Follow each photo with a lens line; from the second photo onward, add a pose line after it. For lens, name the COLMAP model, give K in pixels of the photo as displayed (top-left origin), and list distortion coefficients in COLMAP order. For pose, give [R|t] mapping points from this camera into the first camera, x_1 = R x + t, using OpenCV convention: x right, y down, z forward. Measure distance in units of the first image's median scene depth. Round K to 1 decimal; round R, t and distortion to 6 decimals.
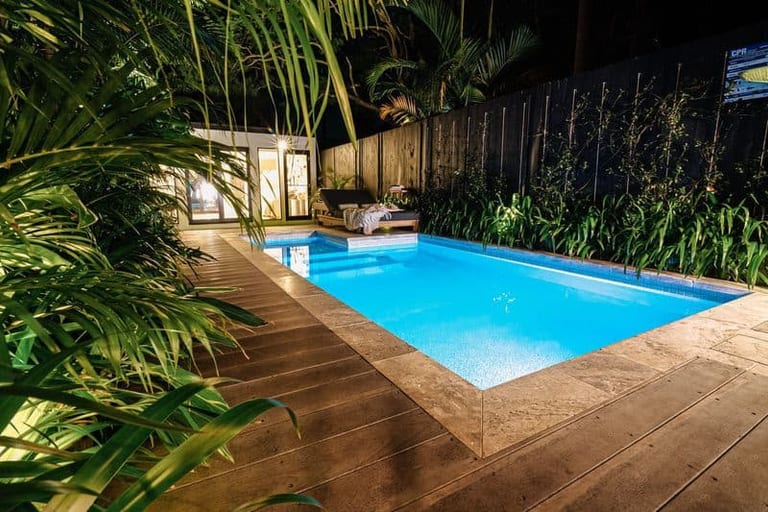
lens RADIAL K [[367.2, 0, 372.9], [0, 367.2, 259.4], [0, 0, 1]] dist [-0.018281, 0.000182]
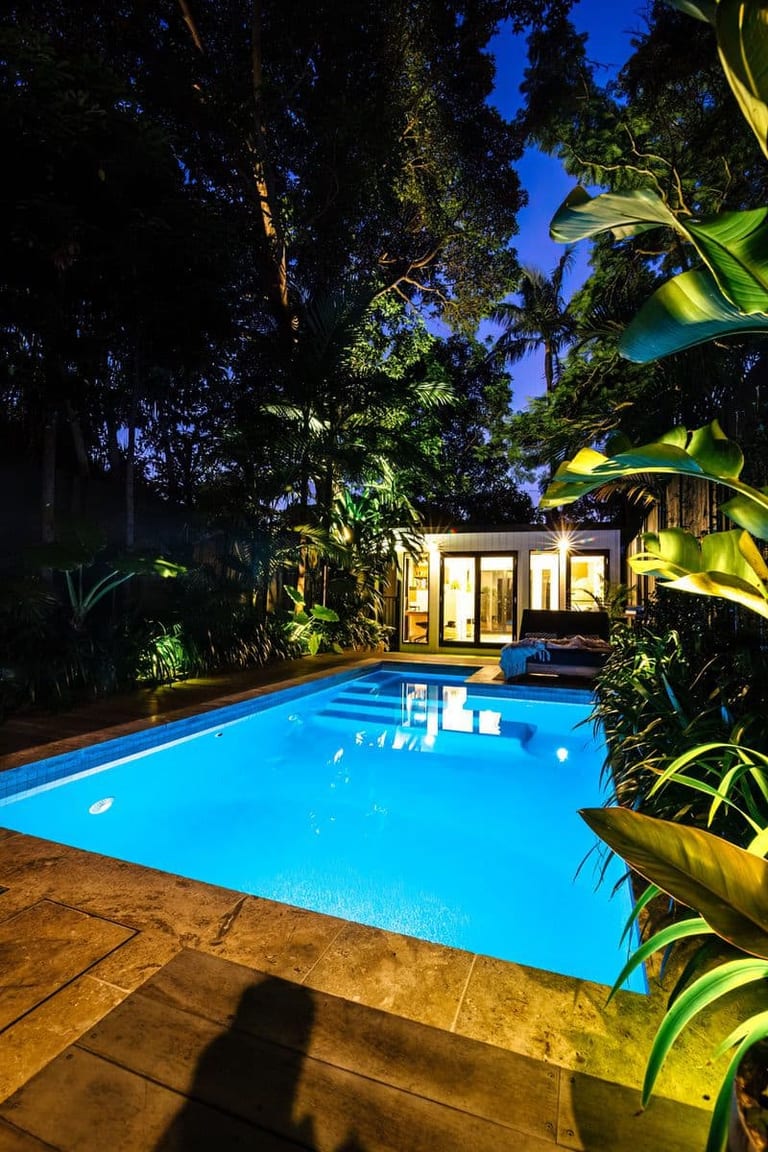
lens RADIAL K [[529.9, 0, 383.0], [0, 529.9, 581.1], [0, 0, 1]] dist [-0.016354, -0.000027]
pose [[0.641154, -0.016647, -0.767232, 0.503183], [-0.155663, 0.976160, -0.151263, -0.058066], [0.751459, 0.216413, 0.623278, 0.194926]]
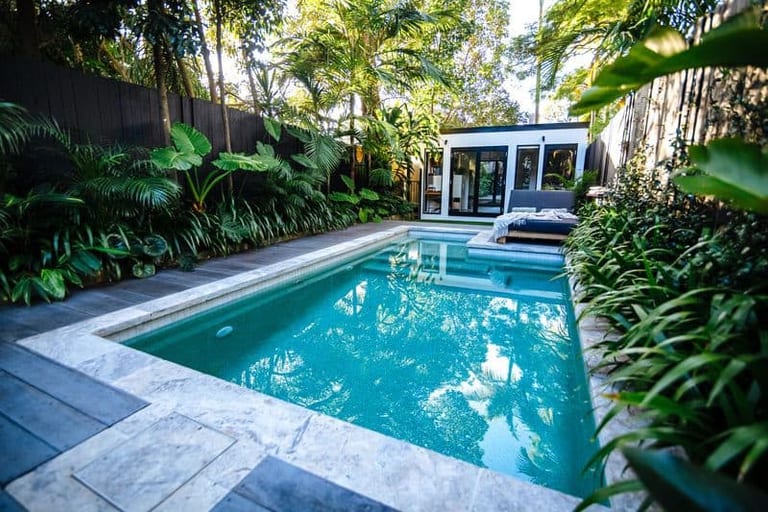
lens RADIAL K [[352.5, 0, 383.6], [0, 352.5, 256.6], [0, 0, 1]] dist [-0.017352, 0.000414]
pose [[0.584417, 0.170679, -0.793301, 0.465549], [-0.150095, 0.983496, 0.101027, -0.071417], [0.797451, 0.060029, 0.600390, 0.223025]]
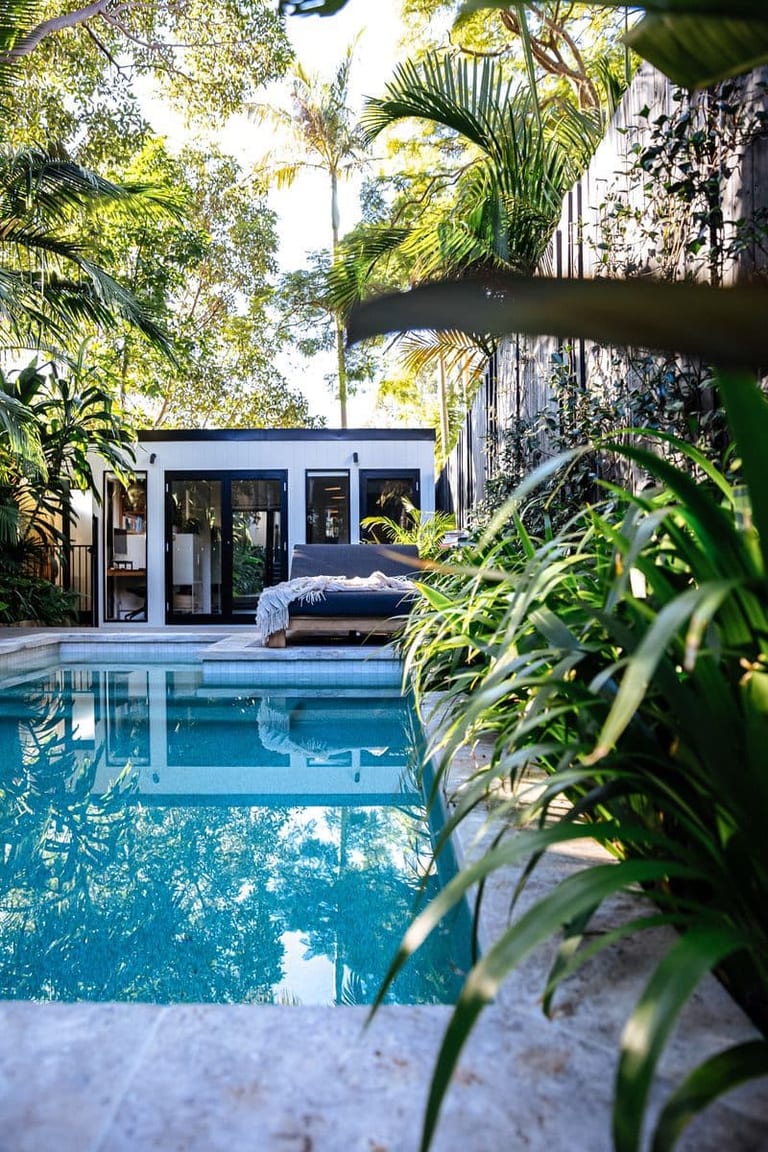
lens RADIAL K [[813.5, 0, 384.9], [0, 813.5, 582.5], [0, 0, 1]] dist [-0.102420, 0.077307]
pose [[0.871071, -0.001324, -0.491155, 0.472596], [-0.083660, 0.984983, -0.151026, -0.011894], [0.483979, 0.172645, 0.857880, 0.262127]]
